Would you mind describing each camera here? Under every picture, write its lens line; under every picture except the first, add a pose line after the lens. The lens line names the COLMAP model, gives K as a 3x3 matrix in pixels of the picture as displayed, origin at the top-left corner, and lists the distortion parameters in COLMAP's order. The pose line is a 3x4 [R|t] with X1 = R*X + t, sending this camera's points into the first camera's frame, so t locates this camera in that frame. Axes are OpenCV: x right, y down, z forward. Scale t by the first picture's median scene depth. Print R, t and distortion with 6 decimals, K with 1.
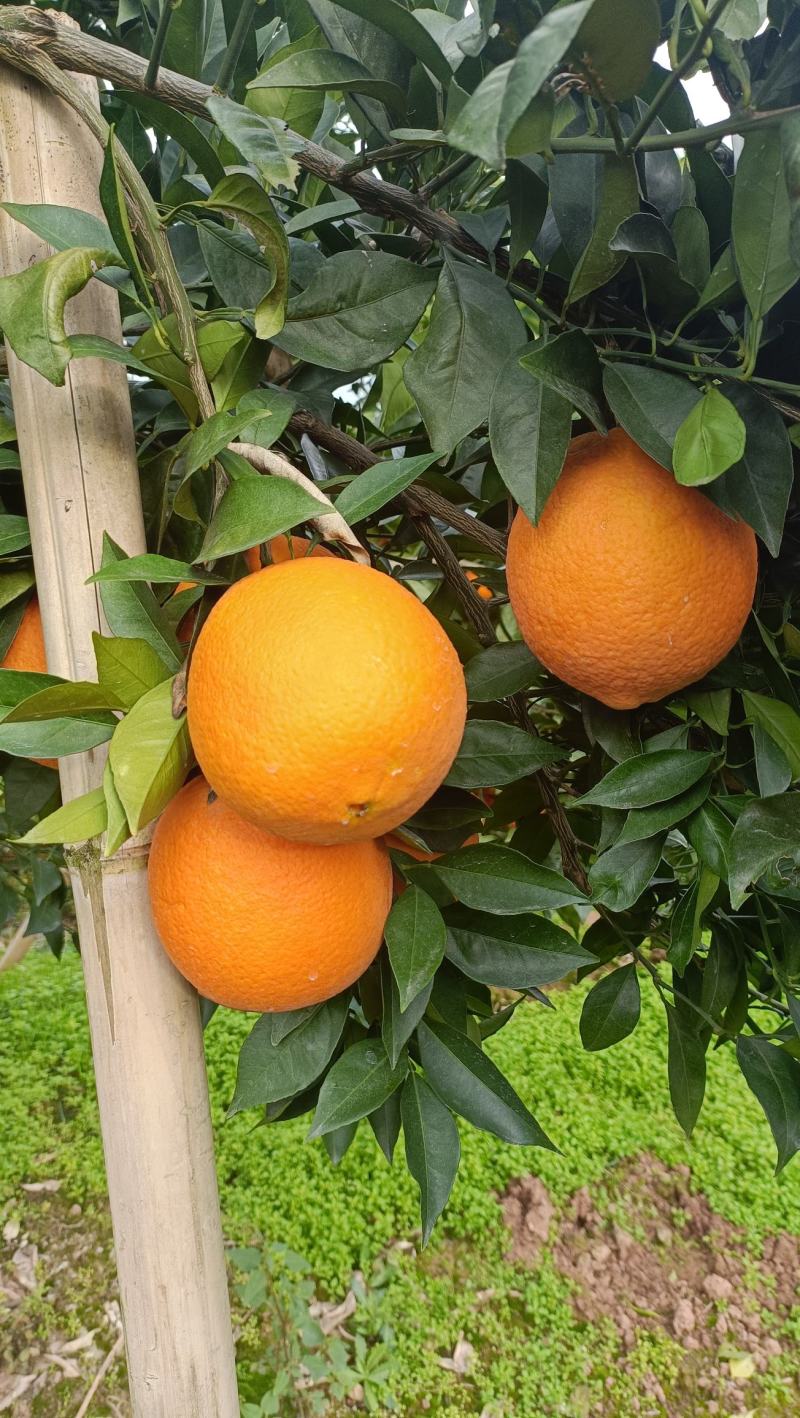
lens RADIAL K [[1031.4, 0, 393.3], [0, 1031.4, 705.6], [0, 0, 1]] dist [0.055274, -0.043399]
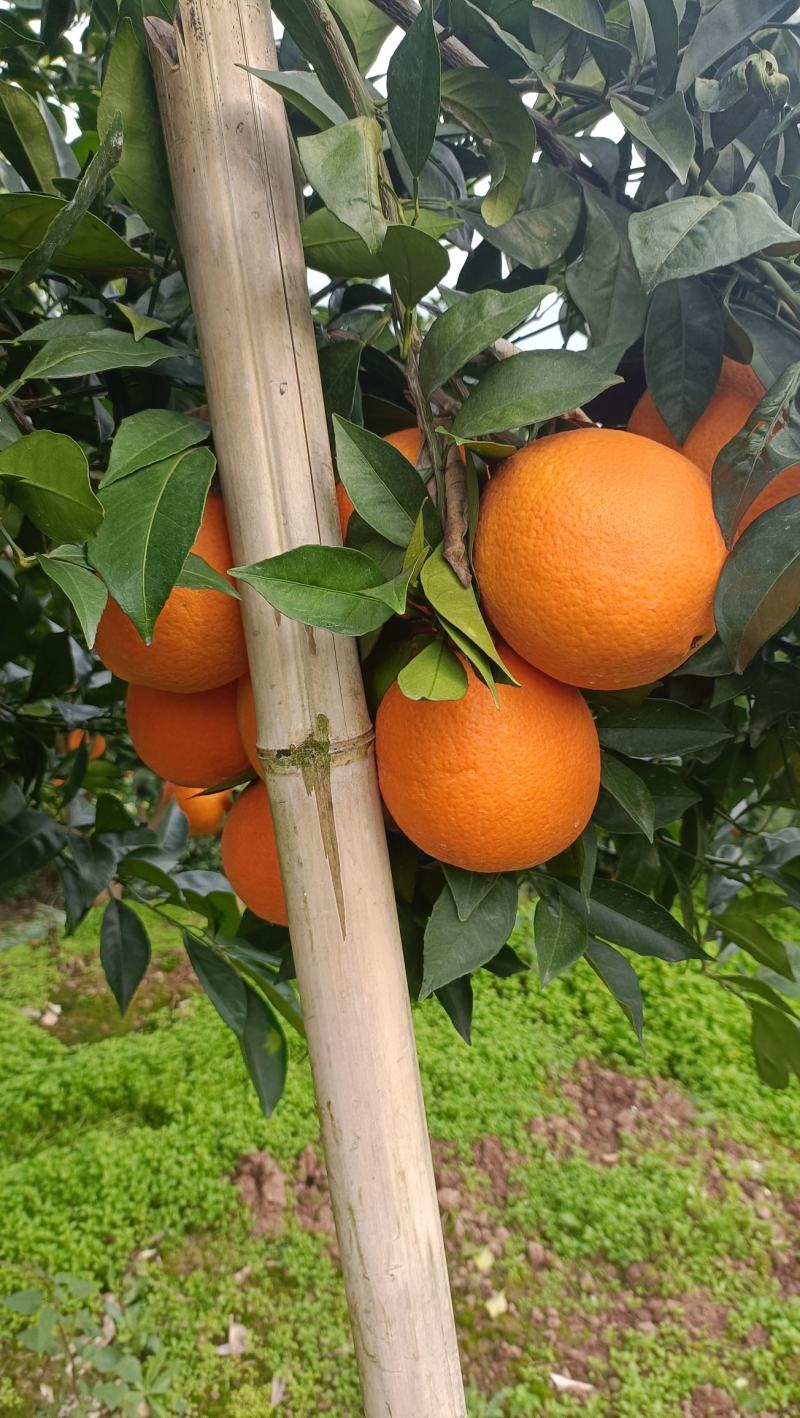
lens RADIAL K [[1031.4, 0, 401.6], [0, 1031.4, 700.0], [0, 0, 1]] dist [0.055274, -0.043399]
pose [[0.906576, -0.090155, 0.412302, -0.131908], [0.092883, 0.995586, 0.013465, 0.019538], [-0.411696, 0.026088, 0.910948, 0.016136]]
